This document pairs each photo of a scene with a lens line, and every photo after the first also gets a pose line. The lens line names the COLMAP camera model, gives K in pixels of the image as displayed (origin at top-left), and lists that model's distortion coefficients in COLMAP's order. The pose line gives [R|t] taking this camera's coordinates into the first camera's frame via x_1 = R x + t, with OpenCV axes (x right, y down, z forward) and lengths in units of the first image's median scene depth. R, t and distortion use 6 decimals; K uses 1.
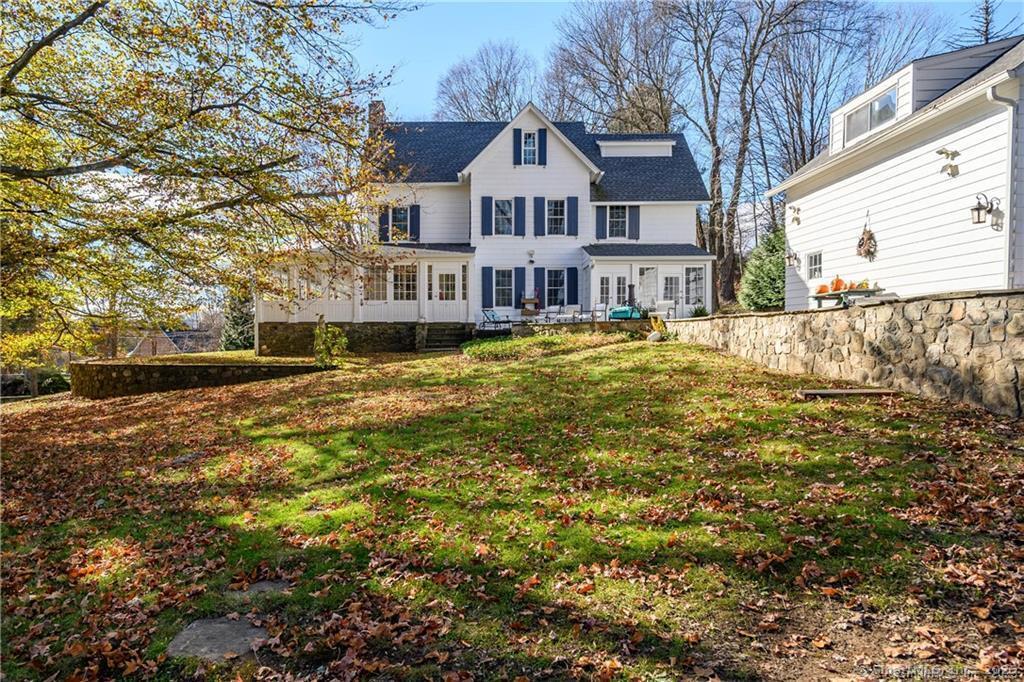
lens RADIAL K [[647.6, 0, 504.7], [0, 647.6, 342.8], [0, 0, 1]] dist [-0.009233, -0.000230]
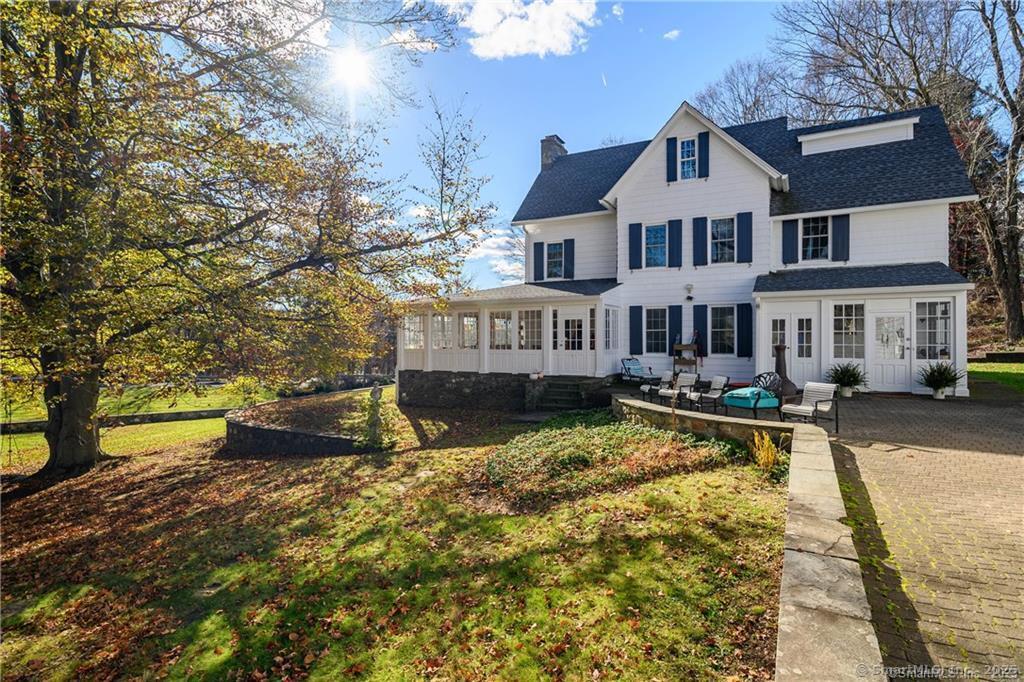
lens RADIAL K [[542.9, 0, 508.5], [0, 542.9, 336.3], [0, 0, 1]] dist [0.006974, 0.000427]
pose [[0.889251, -0.005484, -0.457386, 0.150243], [-0.003990, 0.999797, -0.019744, -0.063410], [0.457402, 0.019382, 0.889049, 0.294166]]
